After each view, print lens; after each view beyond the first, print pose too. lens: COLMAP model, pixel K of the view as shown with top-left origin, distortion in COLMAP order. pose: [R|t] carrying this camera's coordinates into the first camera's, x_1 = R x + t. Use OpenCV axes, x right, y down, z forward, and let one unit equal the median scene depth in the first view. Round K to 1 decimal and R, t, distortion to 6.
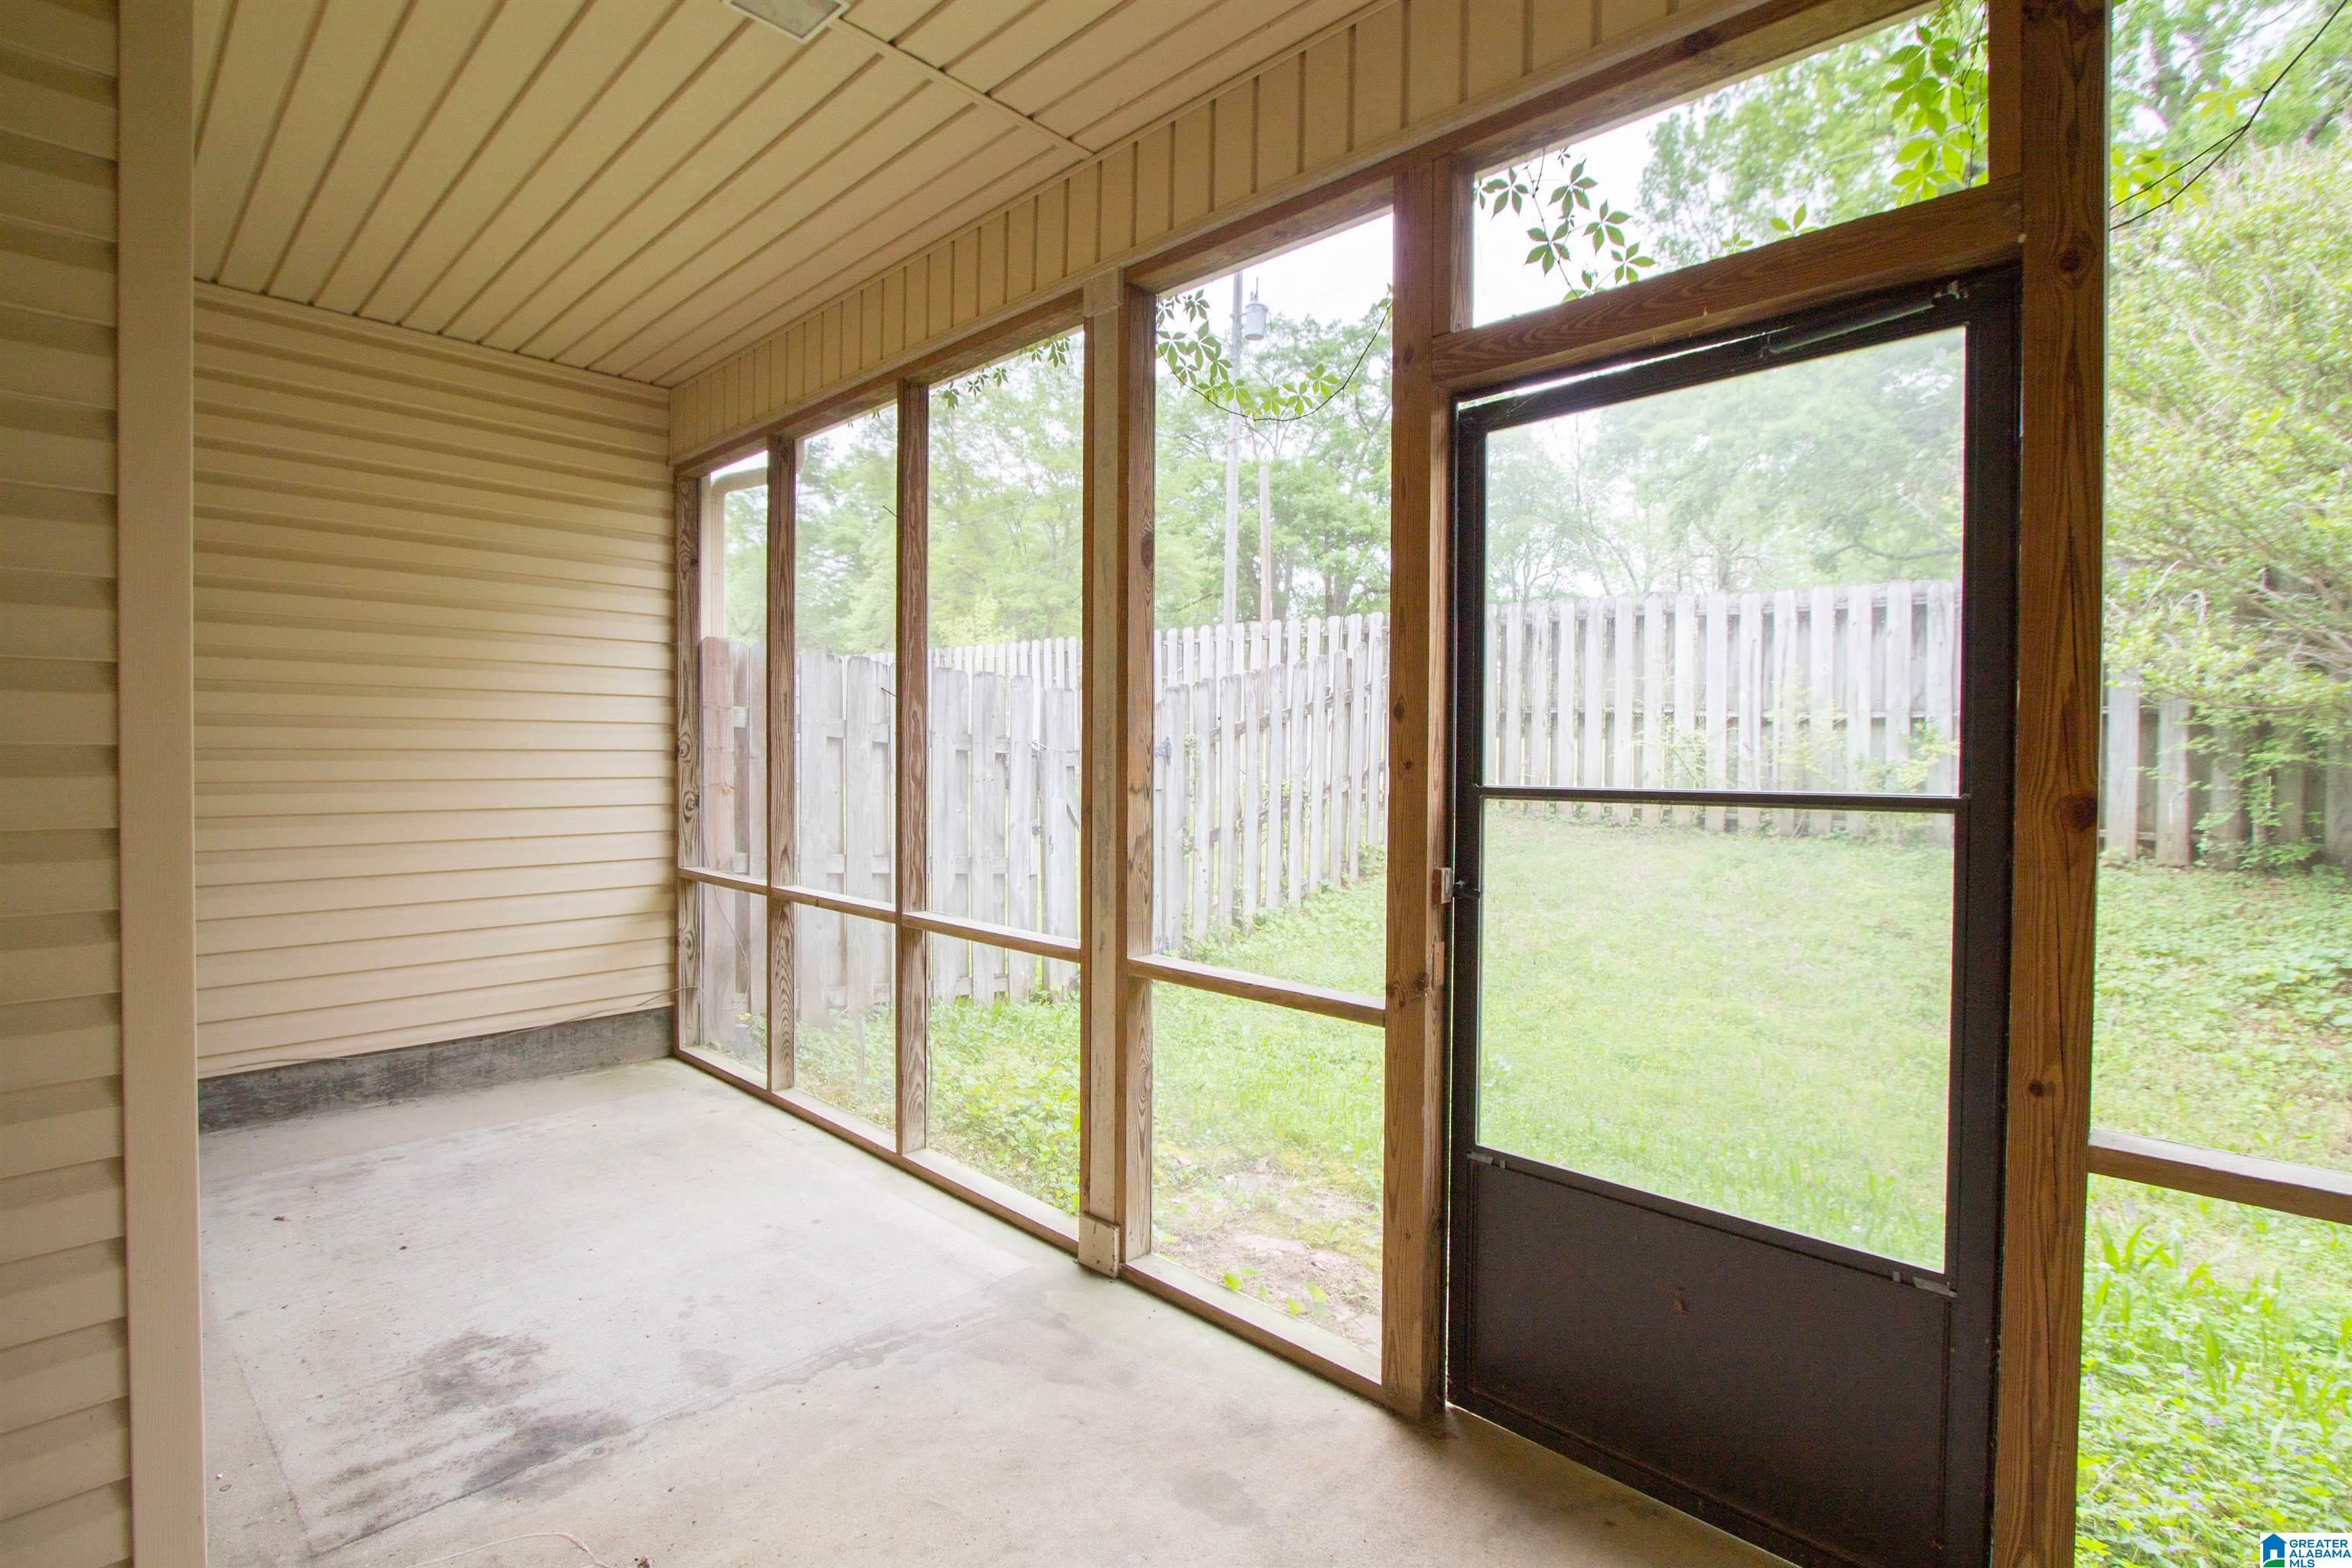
lens RADIAL K [[1099.3, 0, 1168.4], [0, 1099.3, 786.4], [0, 0, 1]] dist [-0.016238, 0.003119]
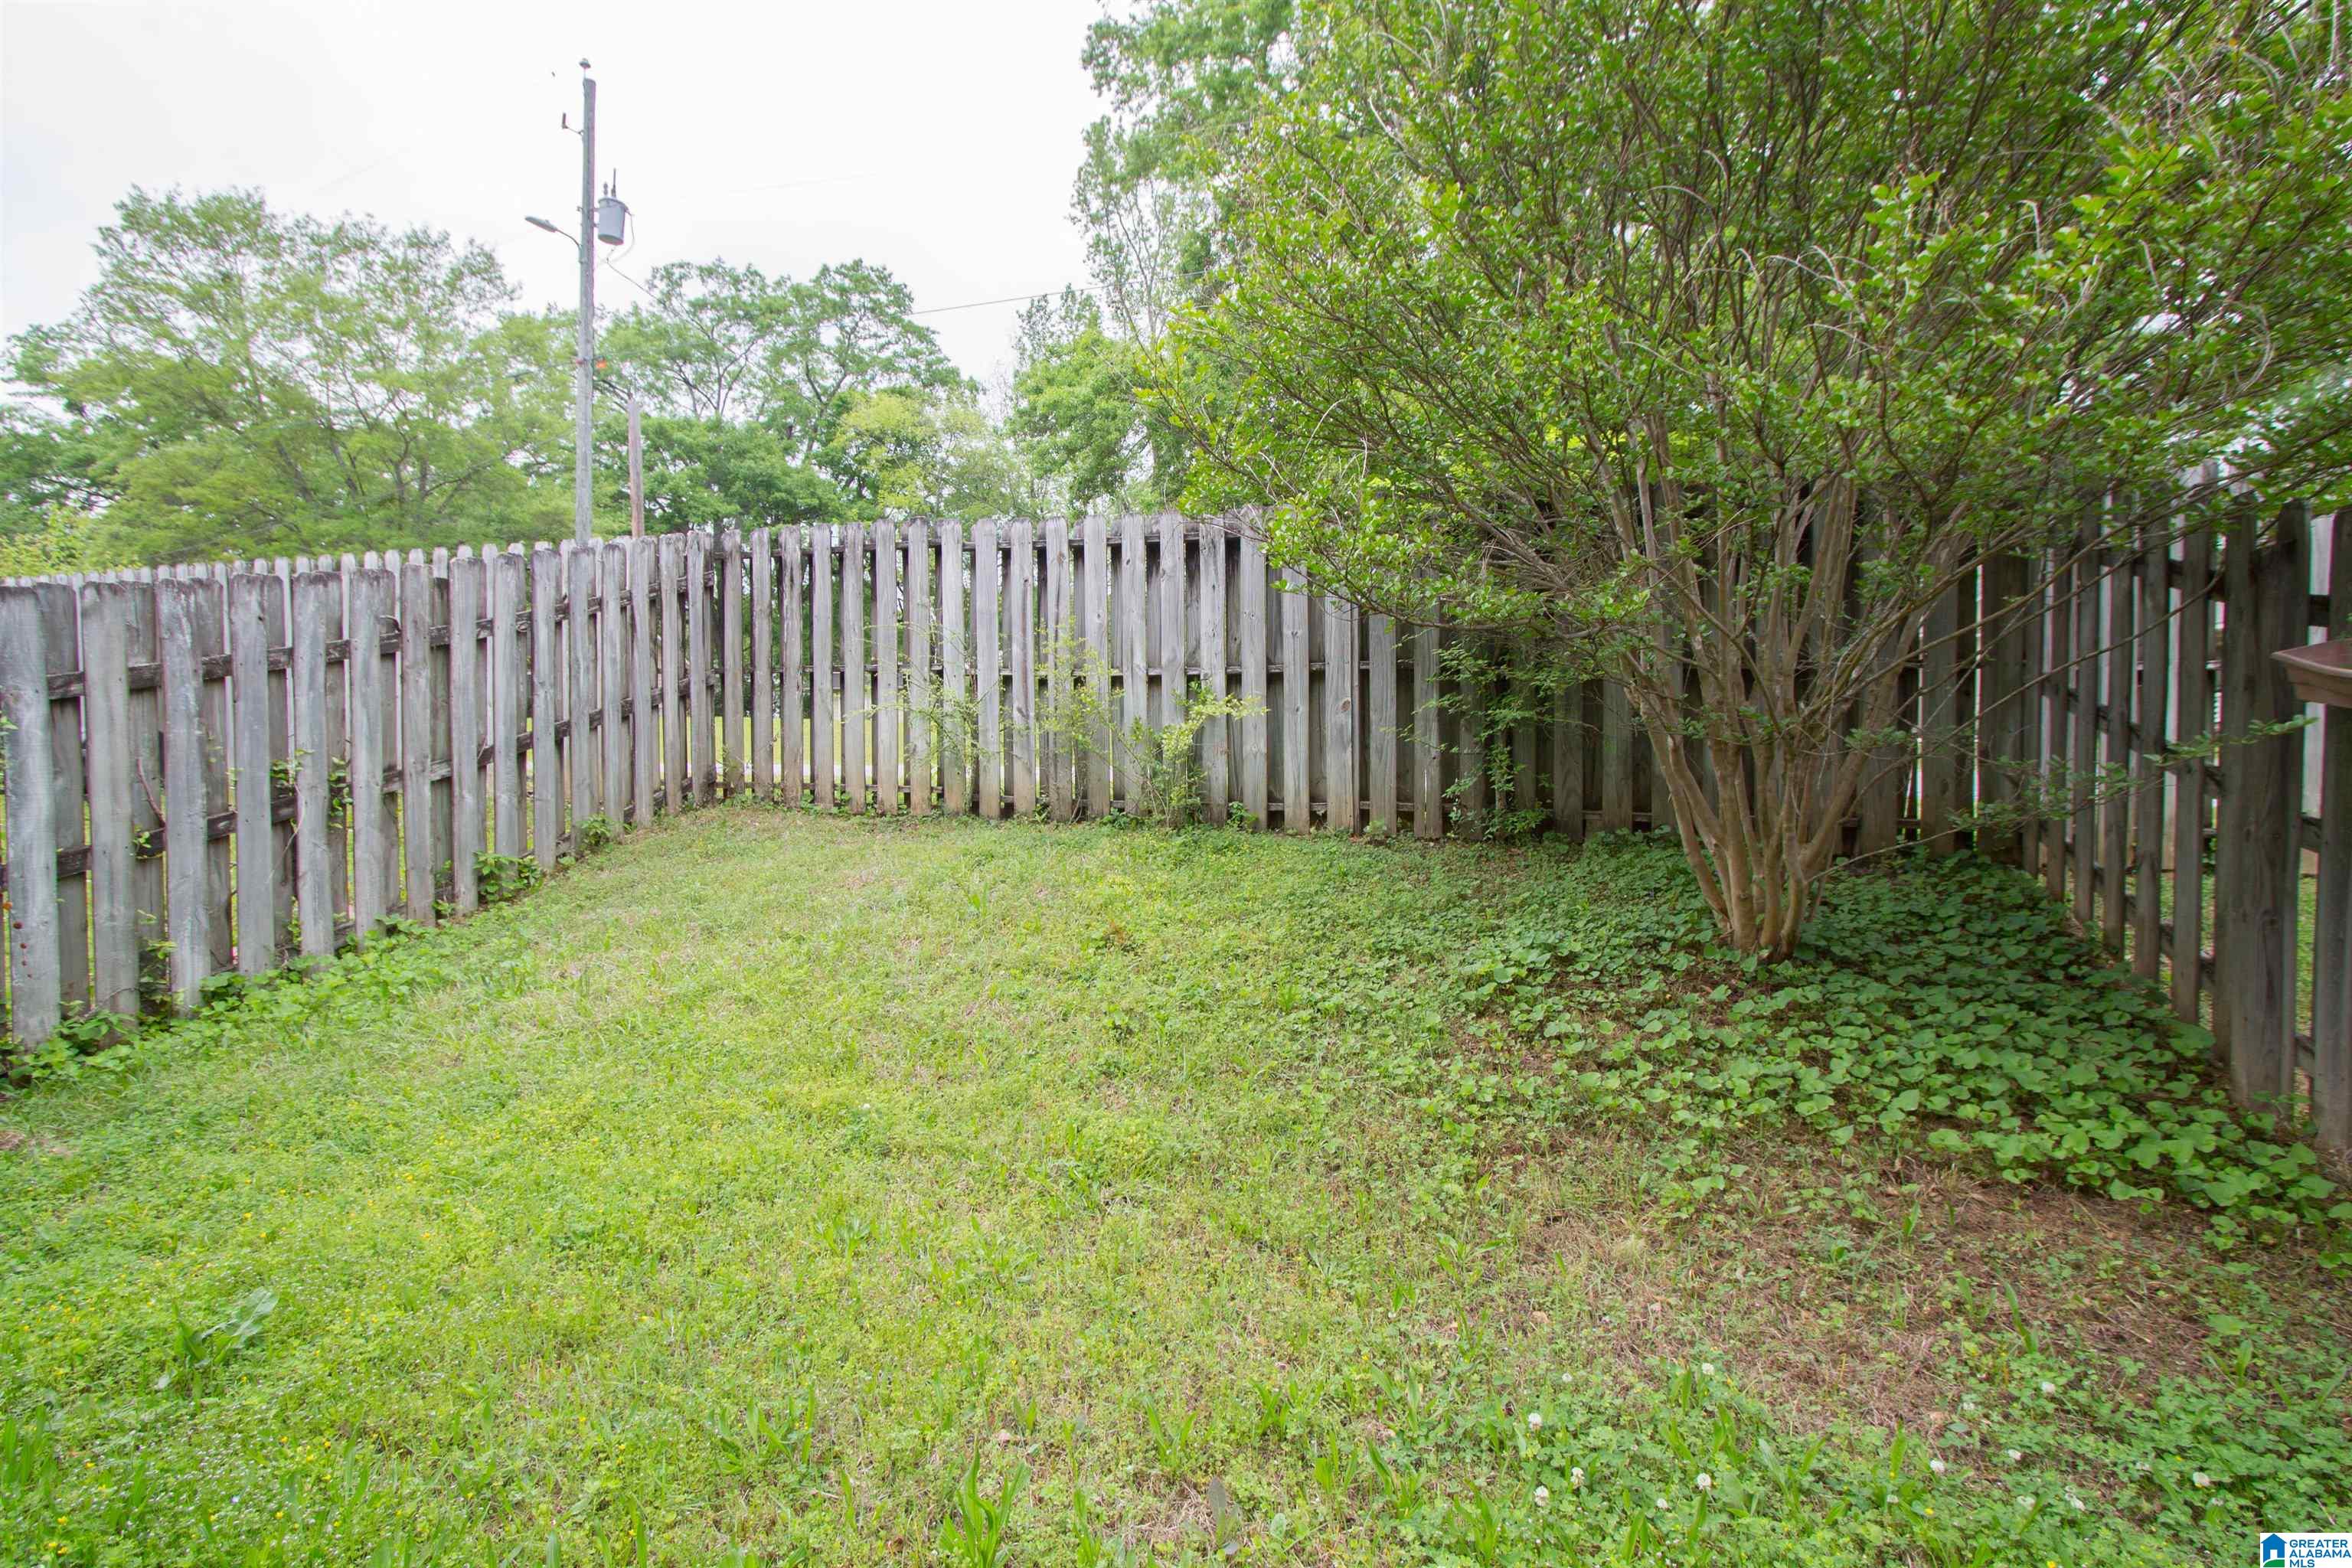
lens RADIAL K [[1099.3, 0, 1184.9], [0, 1099.3, 775.3], [0, 0, 1]] dist [-0.016238, 0.003119]
pose [[0.896576, -0.020583, 0.442411, 0.366674], [0.023490, 0.999723, -0.001093, 0.018011], [-0.442266, 0.011372, 0.896812, 0.295906]]
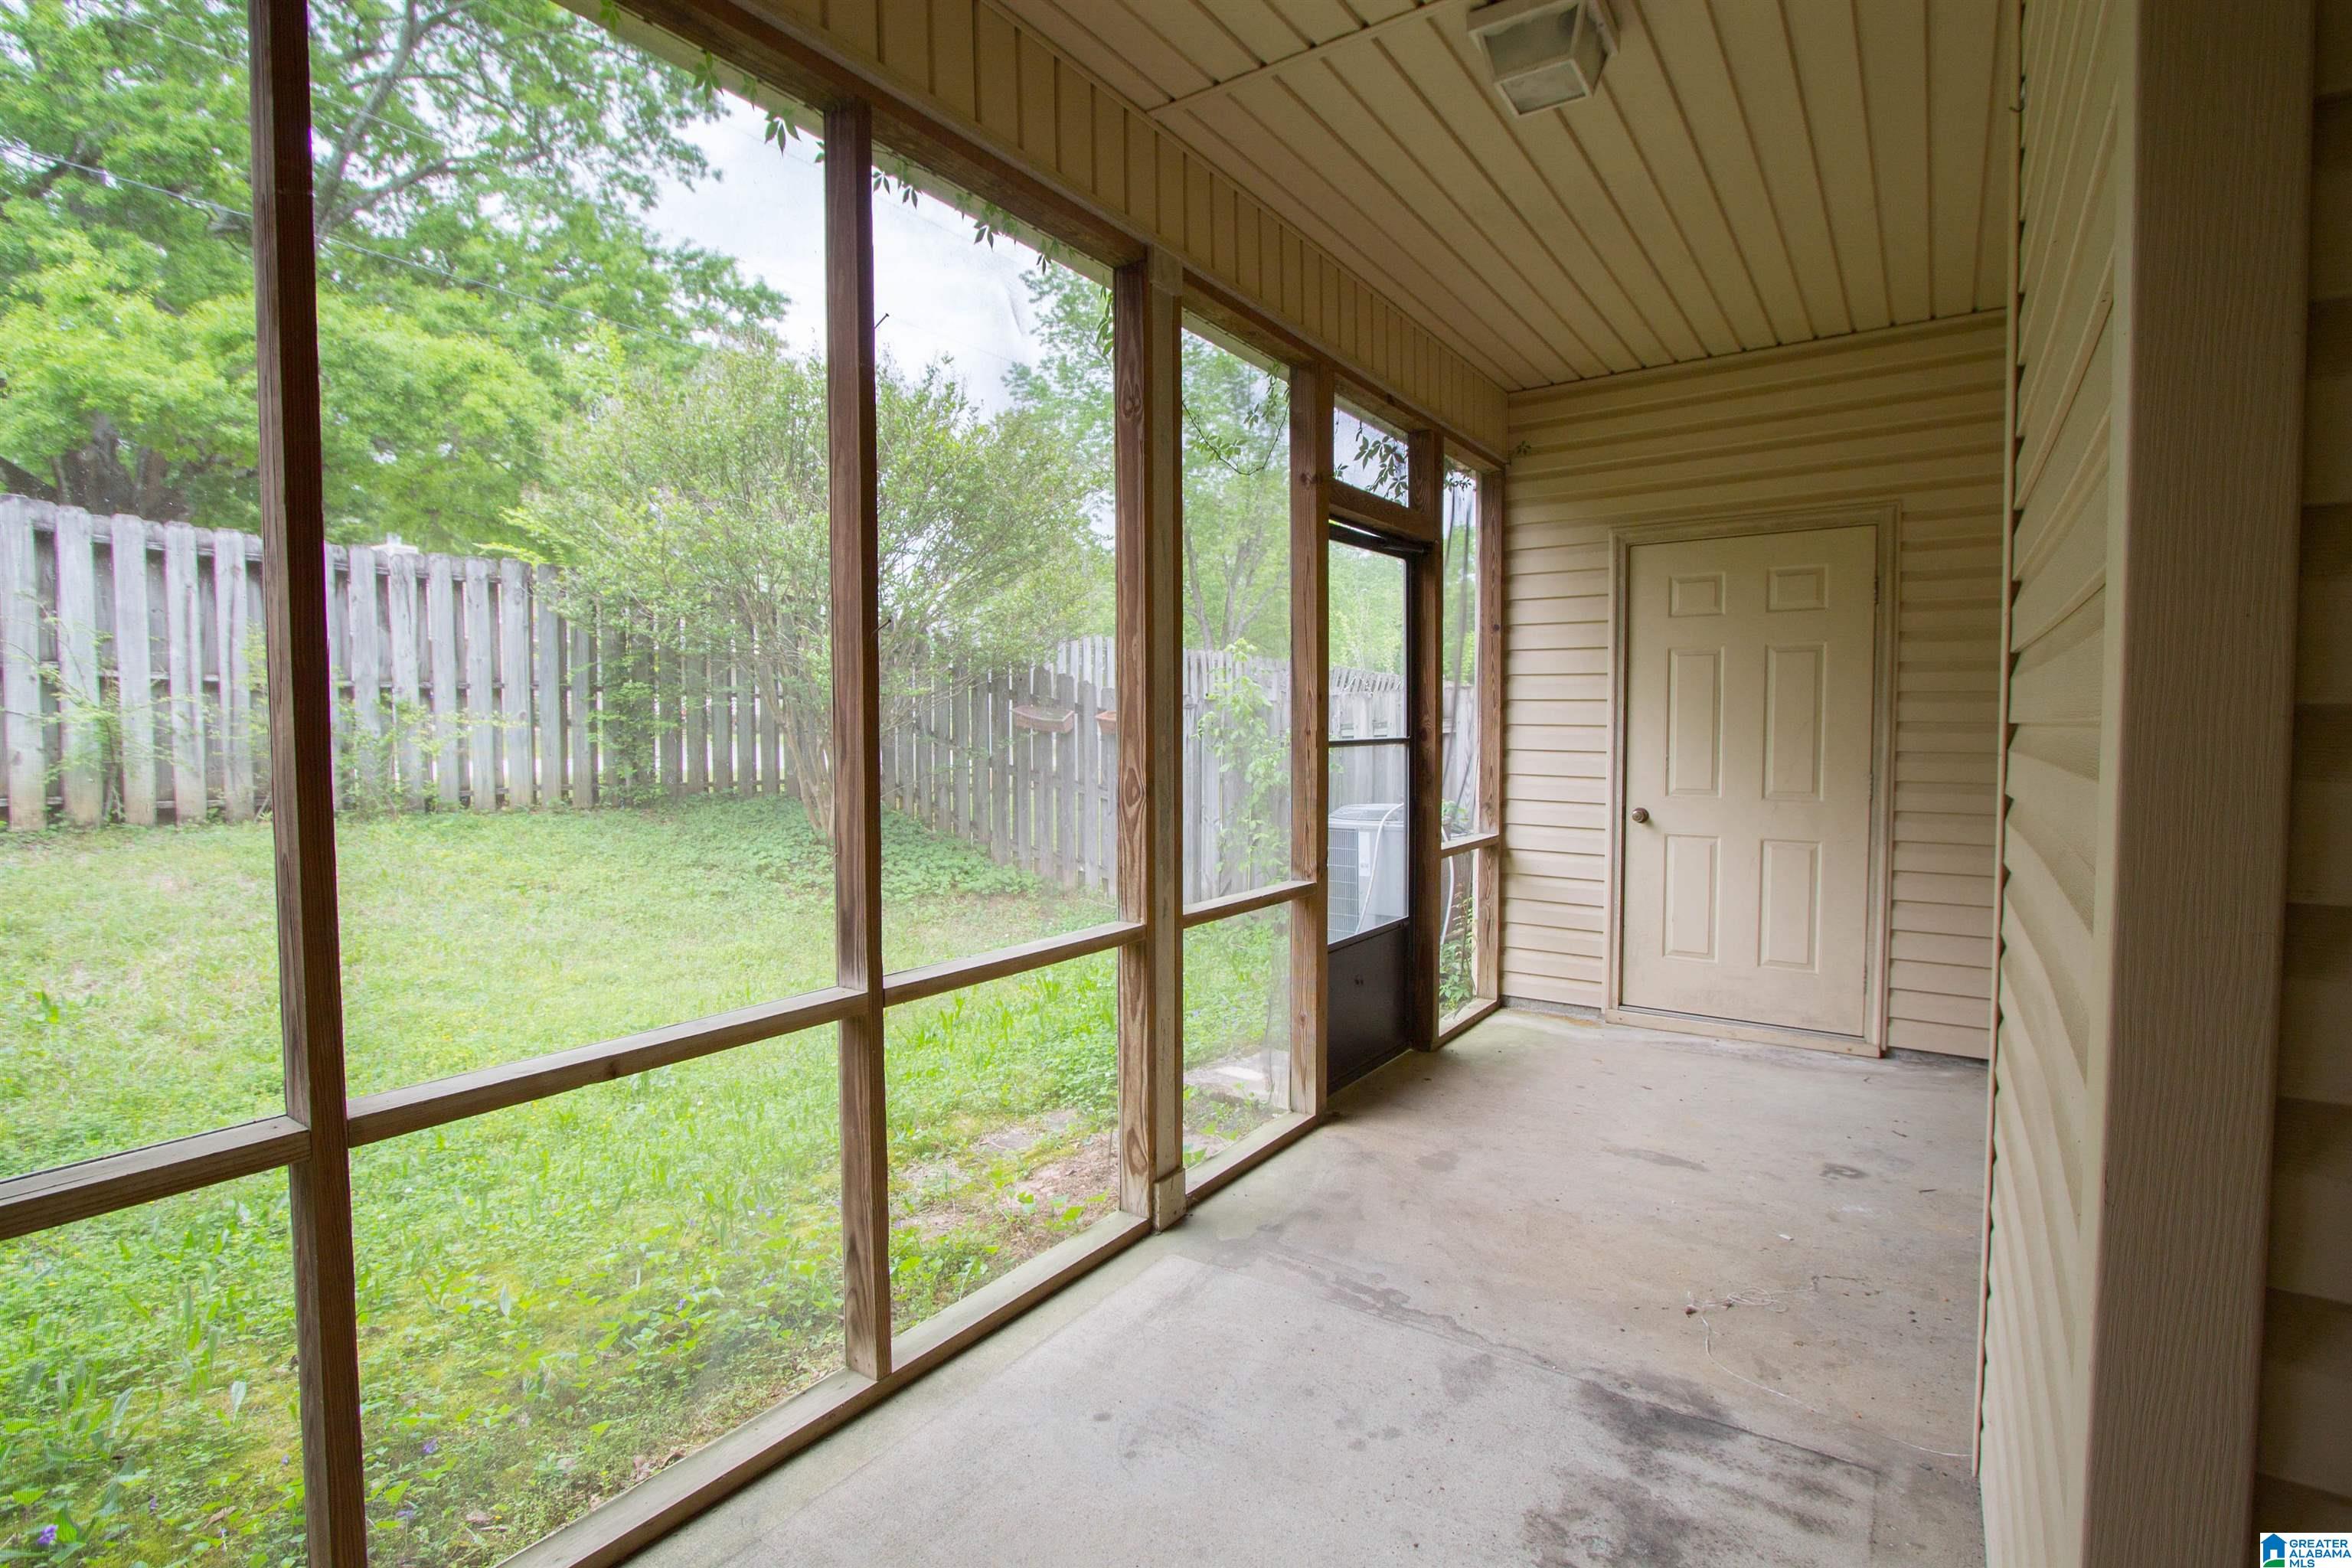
lens RADIAL K [[1099.3, 0, 1169.7], [0, 1099.3, 763.1], [0, 0, 1]] dist [-0.016238, 0.003119]
pose [[-0.153077, -0.040713, 0.987375, -0.499004], [0.033574, 0.998360, 0.046371, -0.019344], [-0.987644, 0.040249, -0.151459, 0.531327]]
